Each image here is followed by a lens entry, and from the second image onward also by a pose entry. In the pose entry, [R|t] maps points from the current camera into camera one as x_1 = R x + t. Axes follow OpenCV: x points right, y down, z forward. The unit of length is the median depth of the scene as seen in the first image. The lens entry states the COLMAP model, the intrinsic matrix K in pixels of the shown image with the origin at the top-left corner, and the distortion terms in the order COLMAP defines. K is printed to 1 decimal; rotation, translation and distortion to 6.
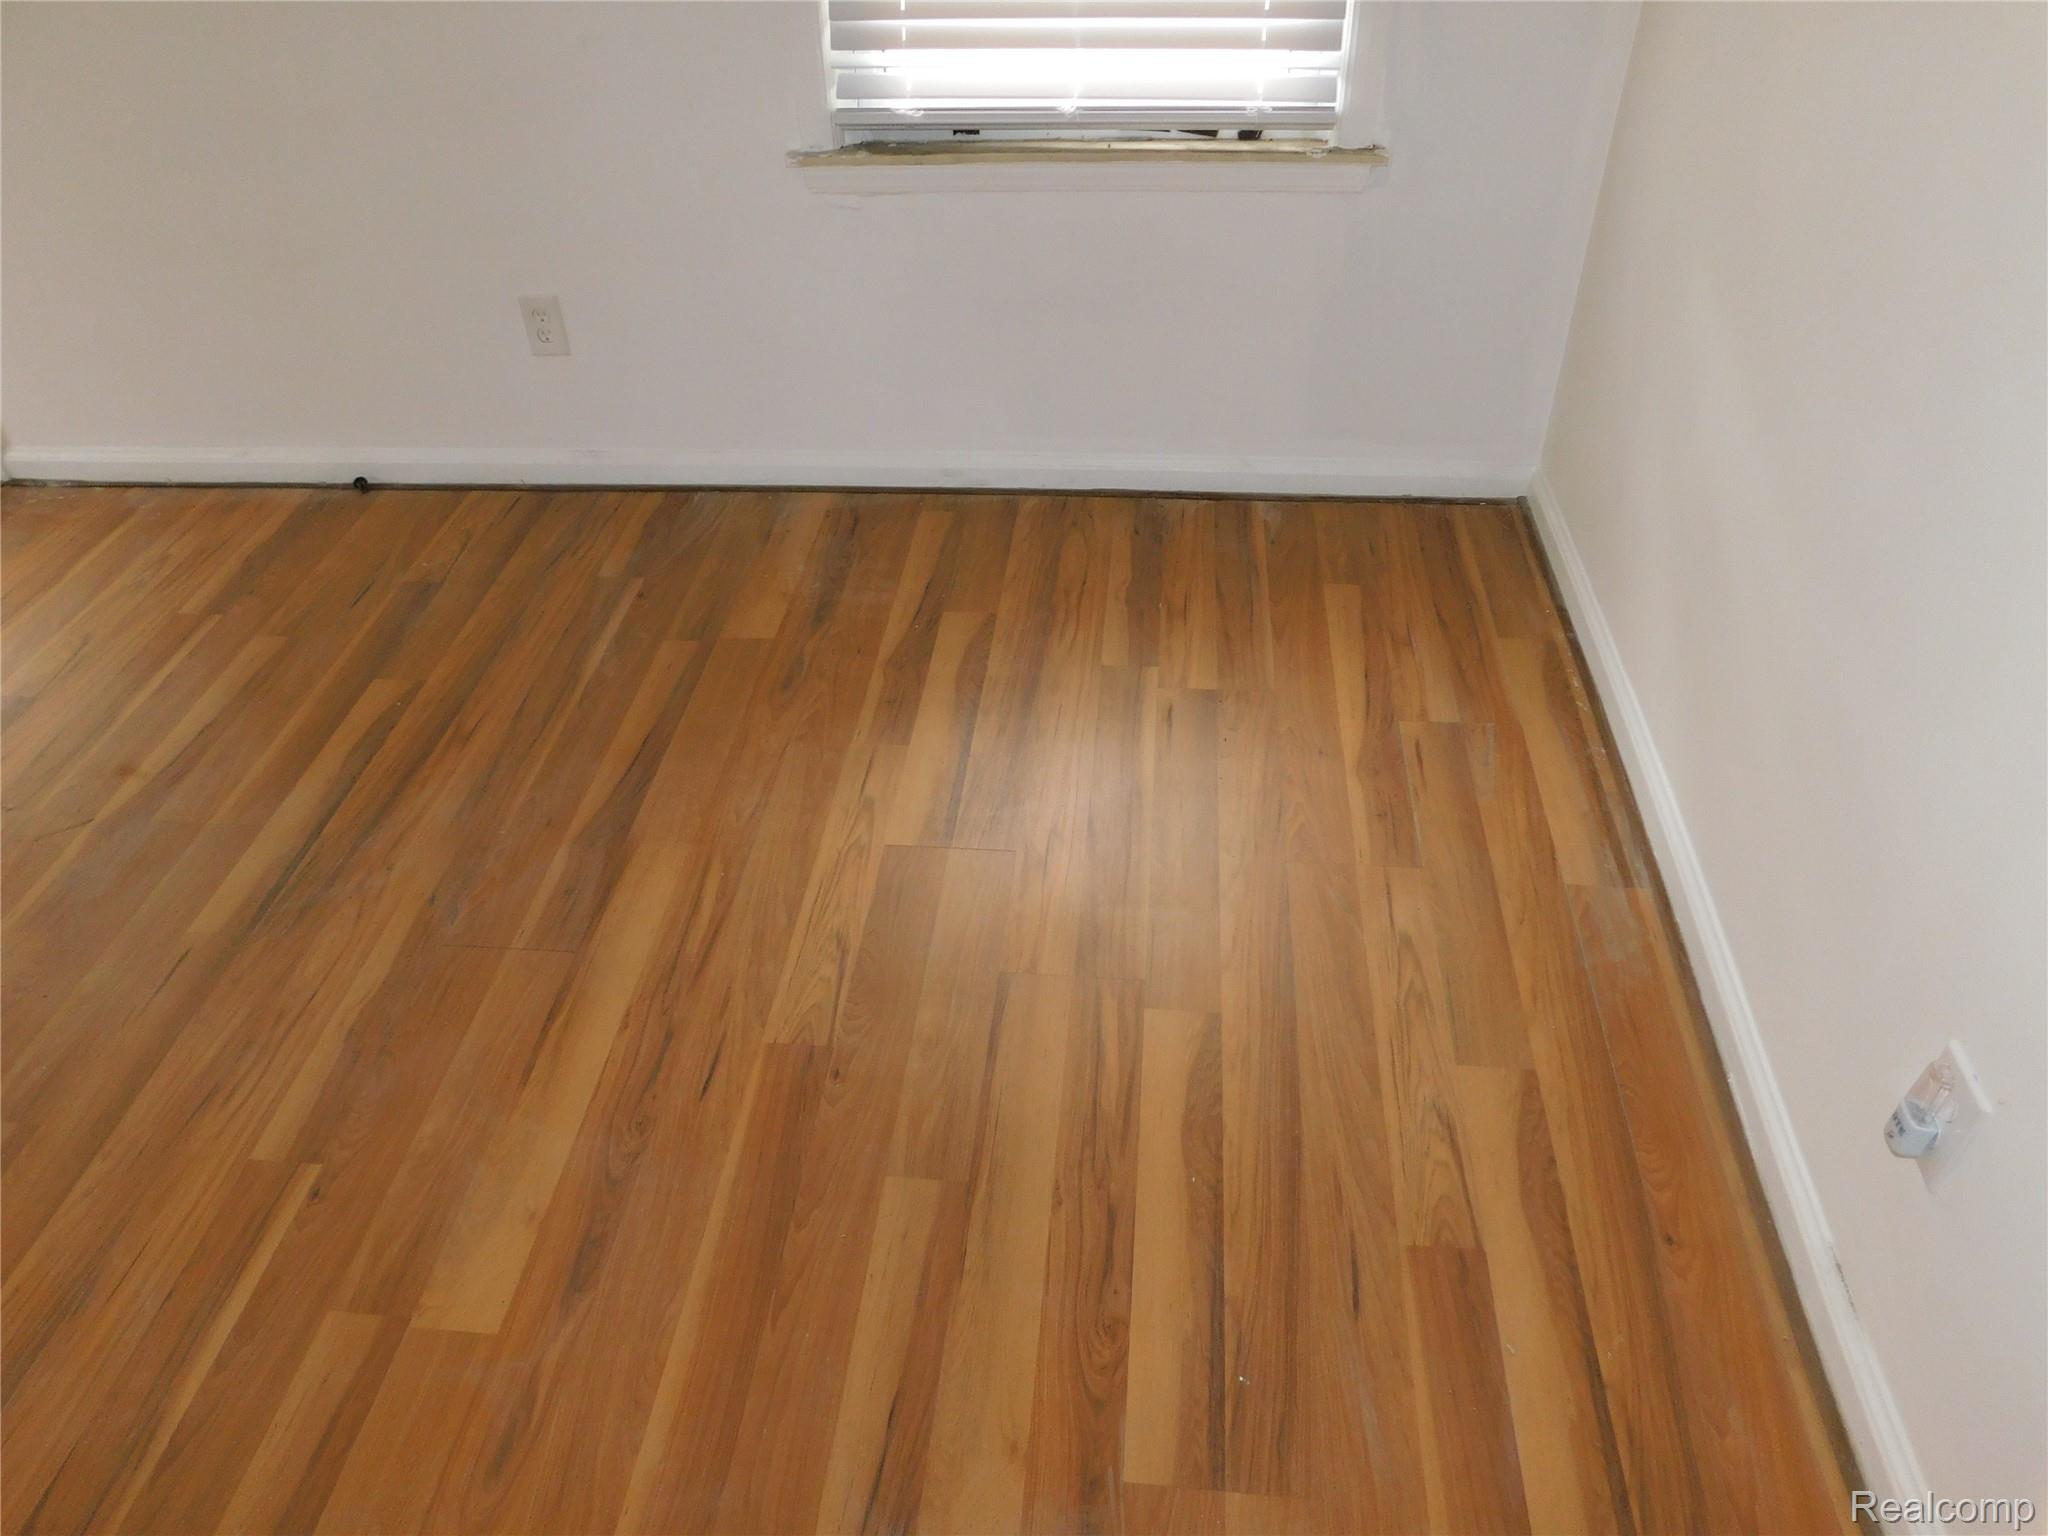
lens RADIAL K [[1395.7, 0, 1022.7], [0, 1395.7, 763.9], [0, 0, 1]] dist [-0.036666, 0.015075]
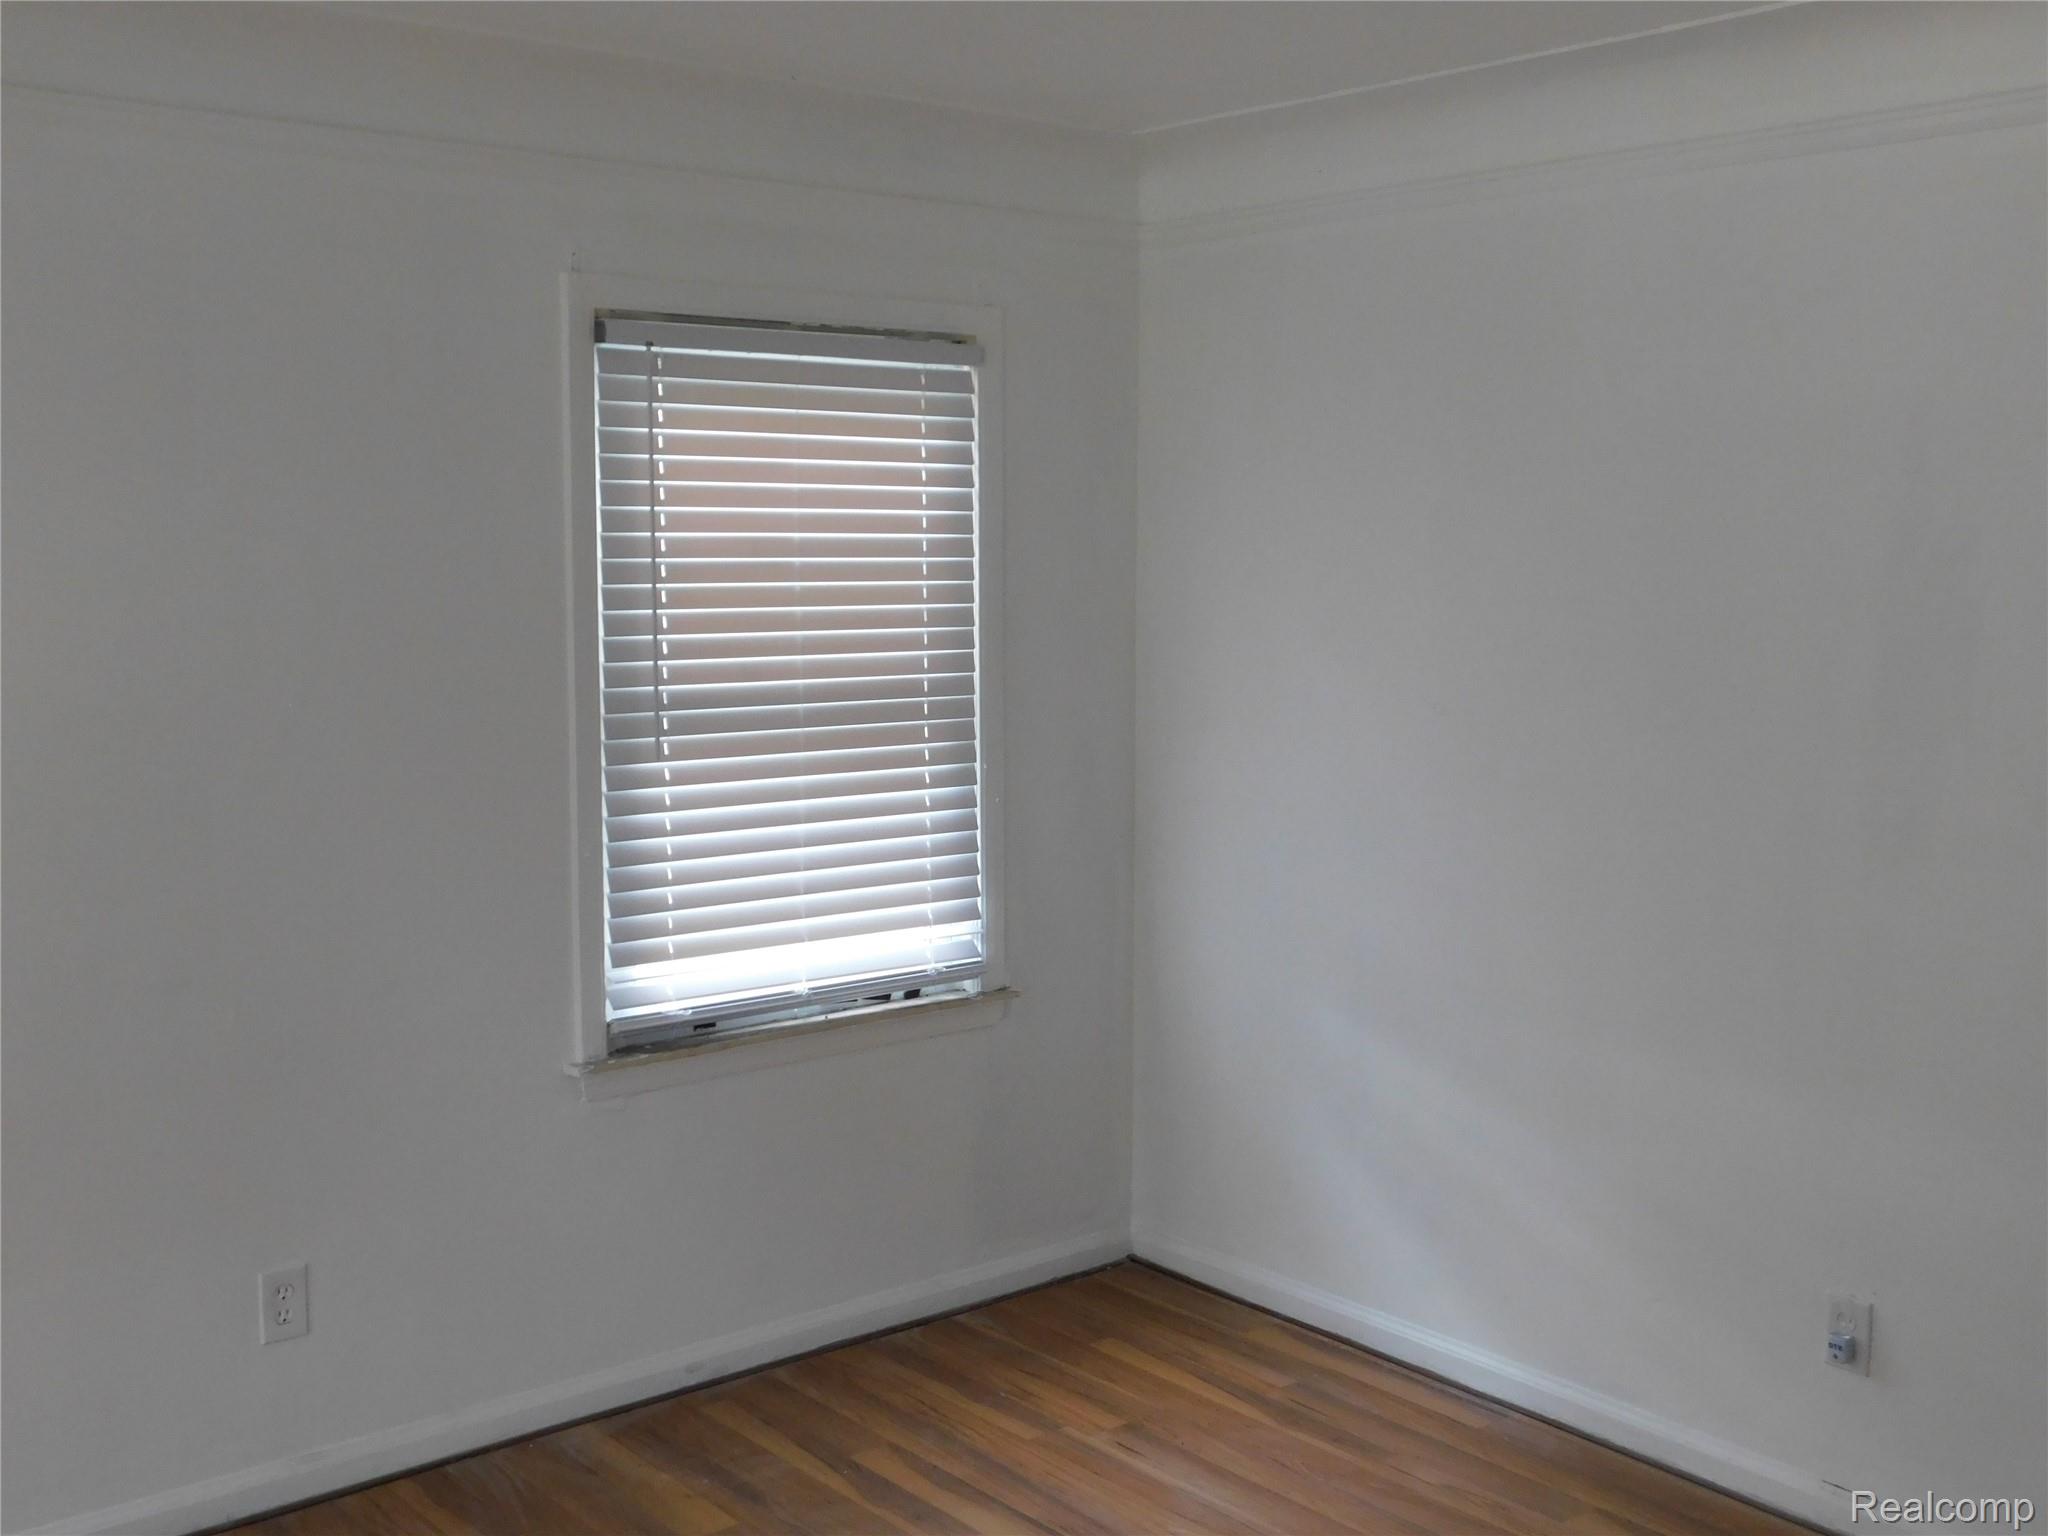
lens RADIAL K [[2116.5, 0, 1026.3], [0, 2116.5, 767.7], [0, 0, 1]] dist [-0.013247, 0.000000]
pose [[0.702665, -0.044164, 0.710149, -1.049407], [0.441348, 0.809915, -0.386328, 0.133598], [-0.558098, 0.584882, 0.588591, -0.237555]]
